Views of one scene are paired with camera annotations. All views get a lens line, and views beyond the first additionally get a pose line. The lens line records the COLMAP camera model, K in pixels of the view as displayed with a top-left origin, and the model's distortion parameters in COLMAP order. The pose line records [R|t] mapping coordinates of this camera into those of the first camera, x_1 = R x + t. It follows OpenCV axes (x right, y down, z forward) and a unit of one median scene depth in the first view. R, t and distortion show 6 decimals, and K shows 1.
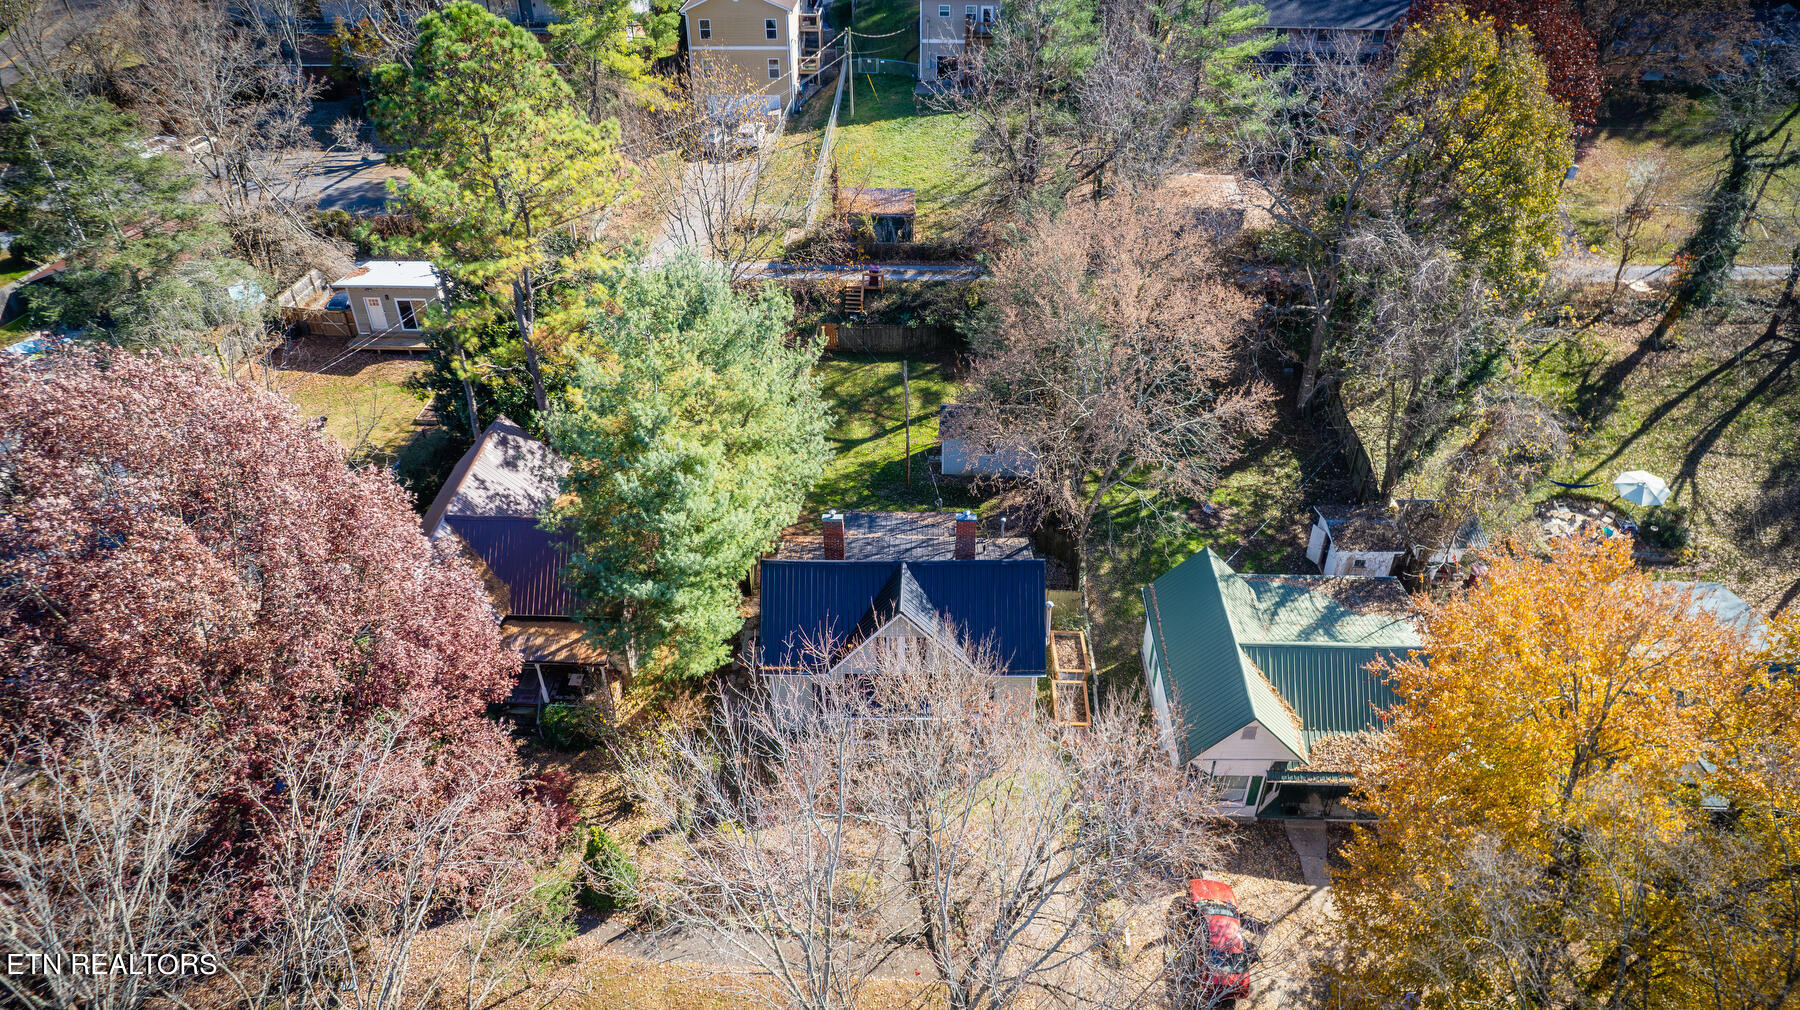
lens RADIAL K [[1148.2, 0, 900.0], [0, 1148.2, 505.0], [0, 0, 1]] dist [-0.073939, 0.070217]
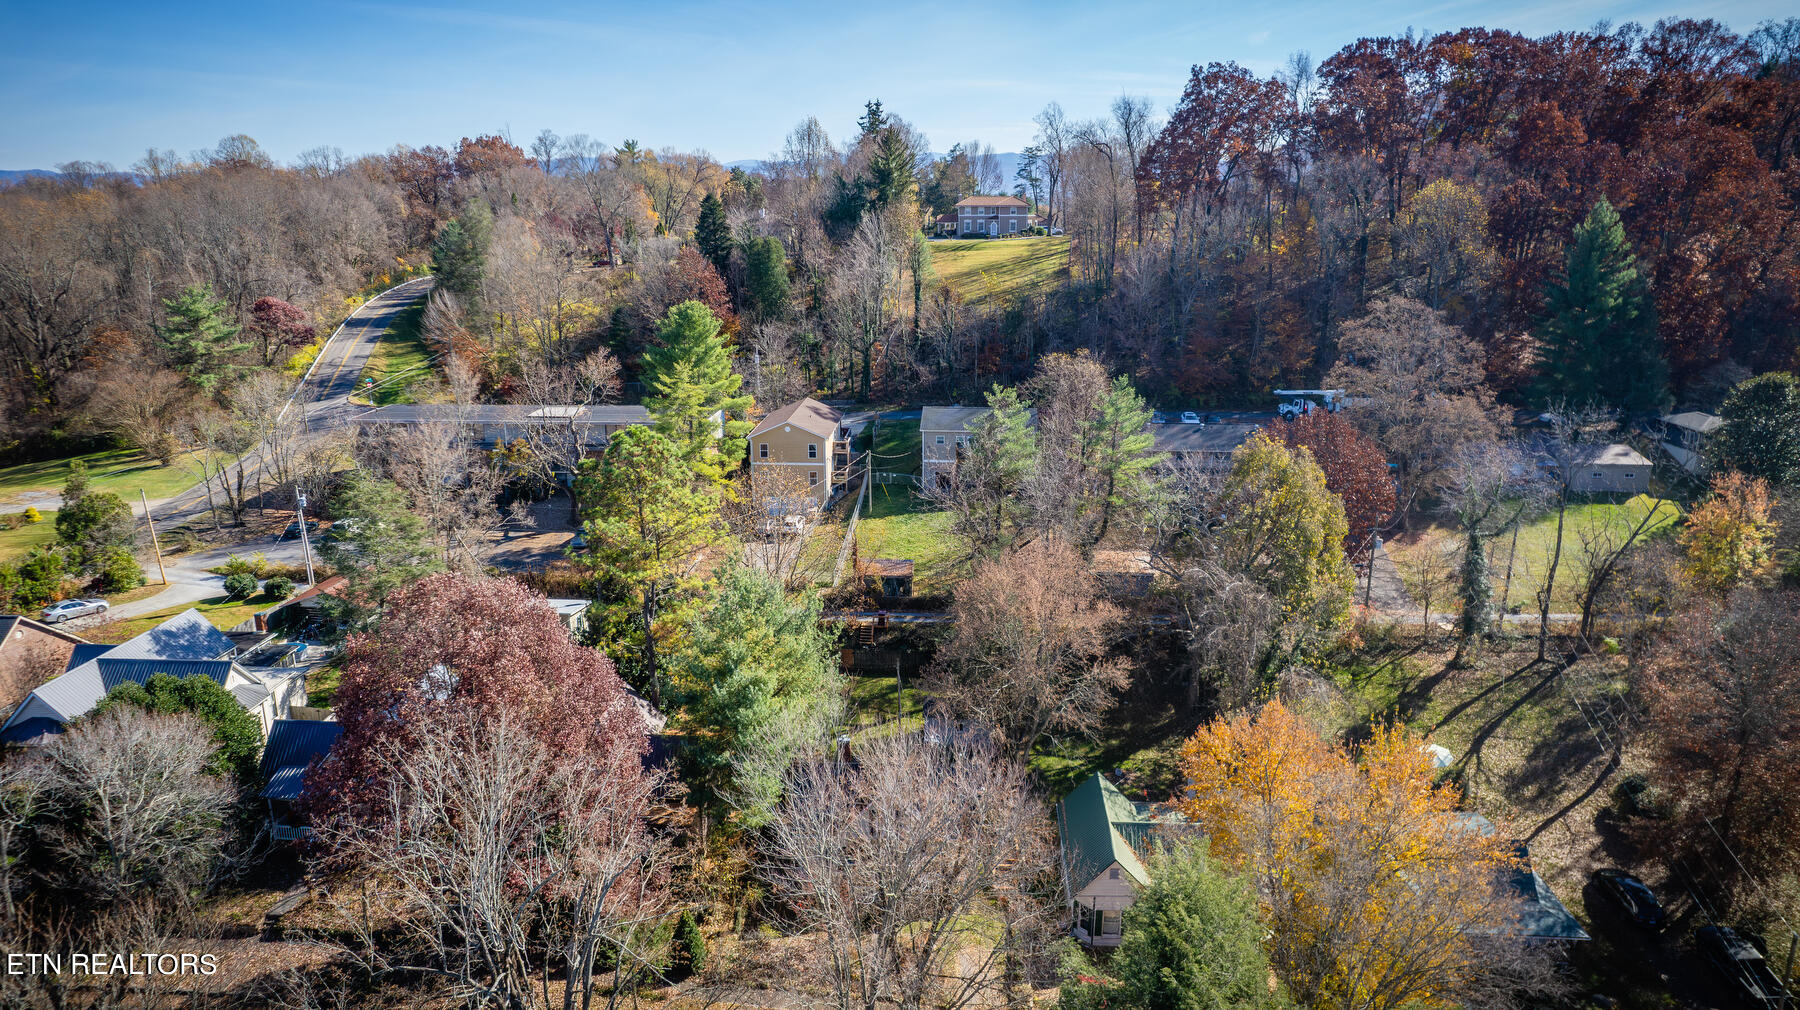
lens RADIAL K [[1148.2, 0, 900.0], [0, 1148.2, 505.0], [0, 0, 1]] dist [-0.073939, 0.070217]
pose [[0.999688, 0.008540, -0.023453, 0.032993], [-0.016273, 0.935492, -0.352973, 0.170341], [0.018925, 0.353245, 0.935339, -0.356459]]
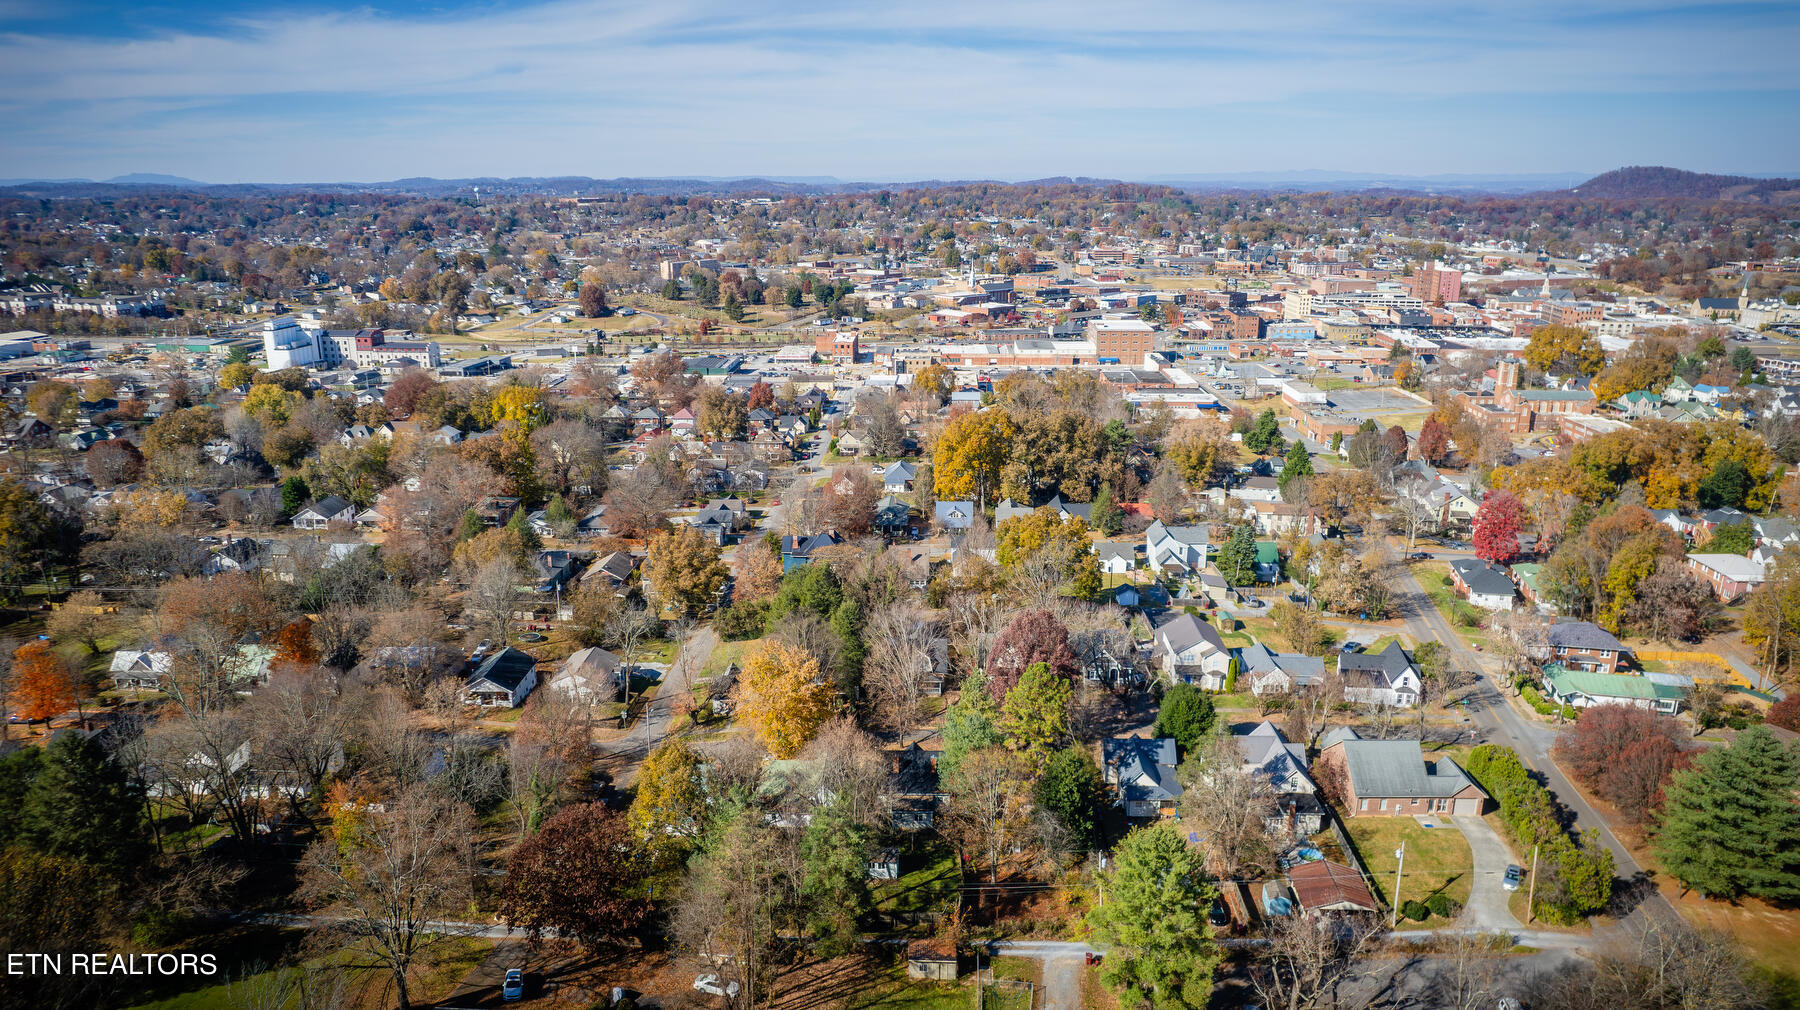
lens RADIAL K [[1148.2, 0, 900.0], [0, 1148.2, 505.0], [0, 0, 1]] dist [-0.073939, 0.070217]
pose [[-0.999894, 0.014559, -0.000704, 0.023434], [0.008727, 0.636626, 0.771123, -2.112790], [0.011675, 0.771035, -0.636685, 1.745137]]
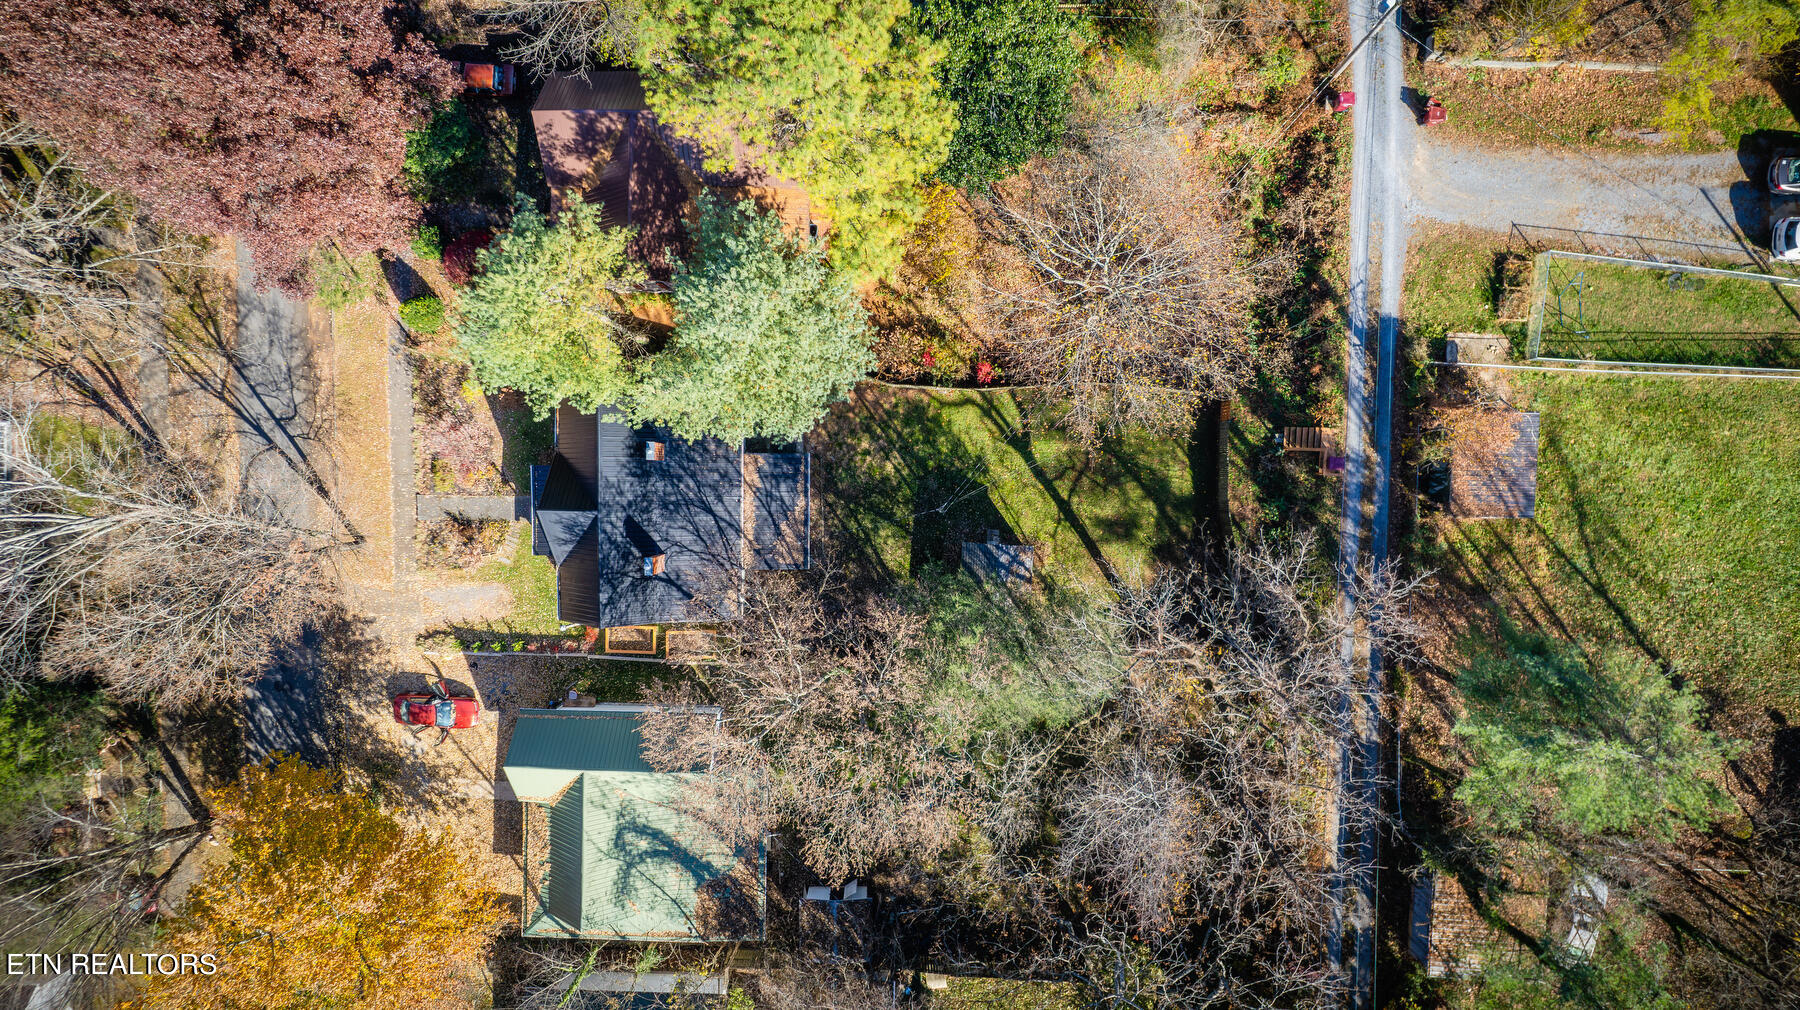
lens RADIAL K [[1148.2, 0, 900.0], [0, 1148.2, 505.0], [0, 0, 1]] dist [-0.073939, 0.070217]
pose [[0.020915, 0.998793, 0.044433, -0.033866], [-0.563047, -0.024958, 0.826048, -0.715925], [0.826160, -0.042295, 0.561846, 0.372504]]
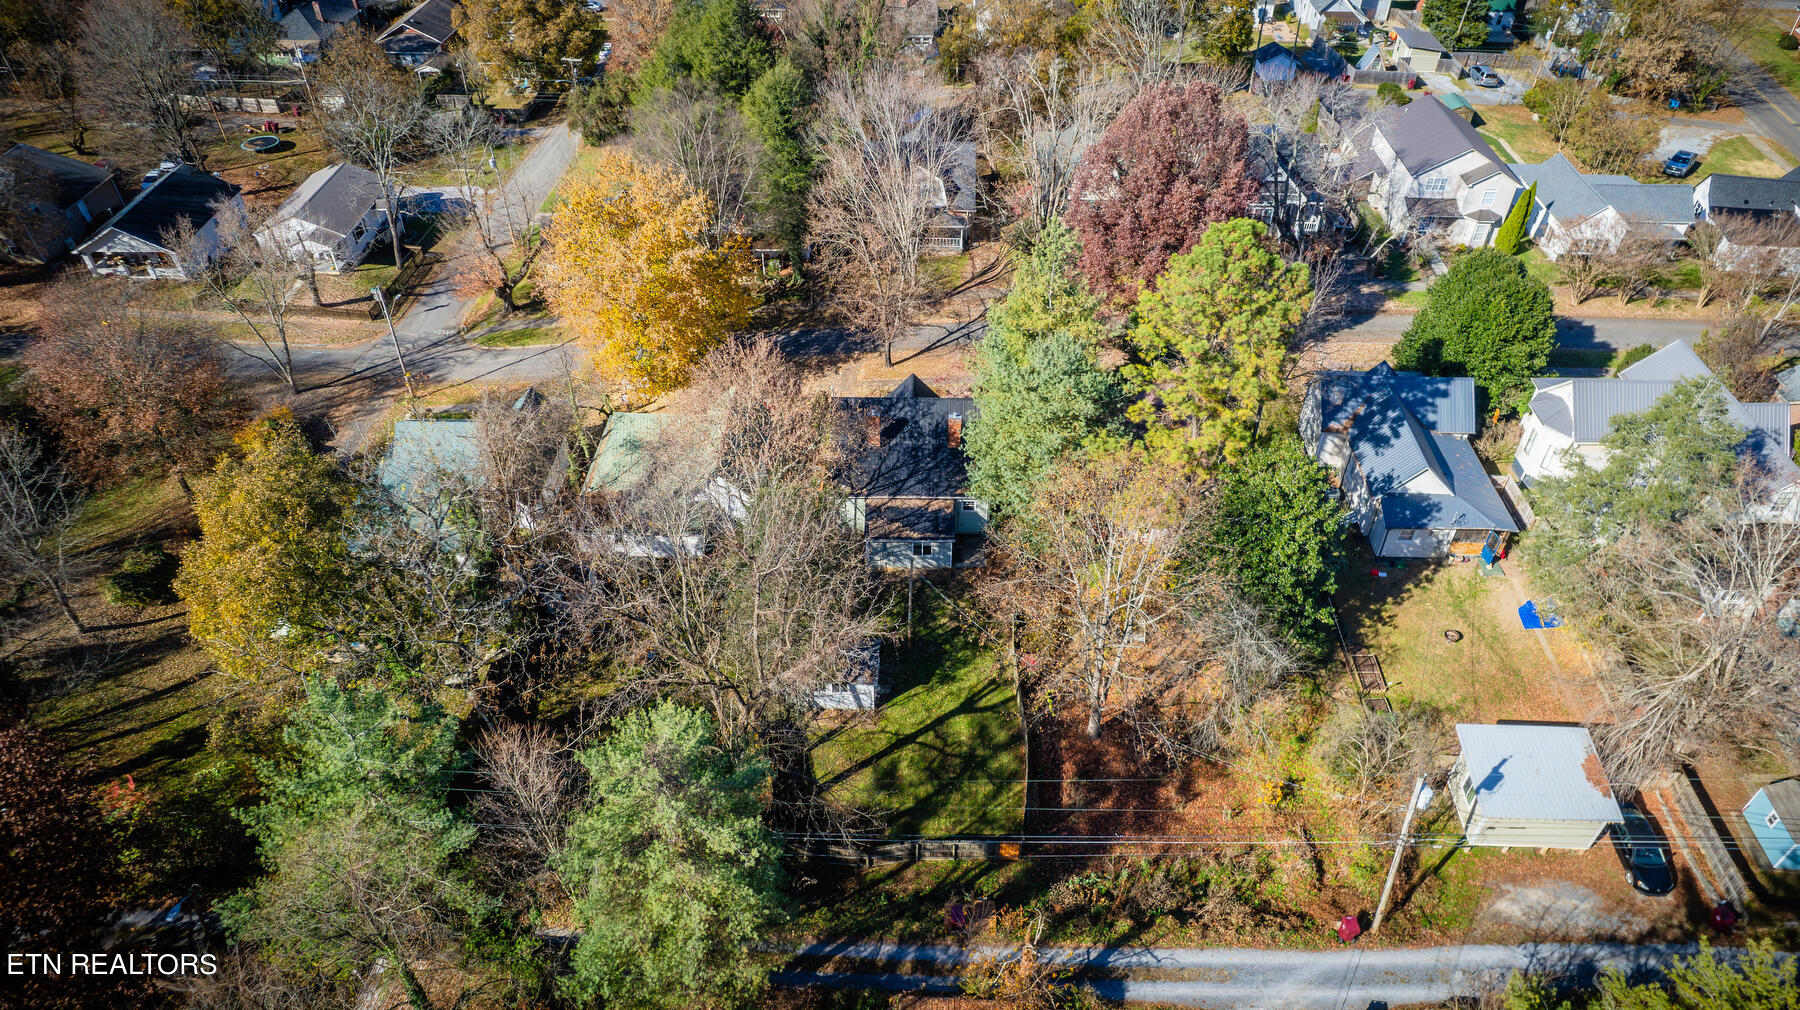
lens RADIAL K [[1148.2, 0, 900.0], [0, 1148.2, 505.0], [0, 0, 1]] dist [-0.073939, 0.070217]
pose [[-0.999861, 0.016206, 0.003871, 0.009626], [0.007820, 0.251240, 0.967893, -1.015268], [0.014714, 0.967789, -0.251332, 1.012580]]
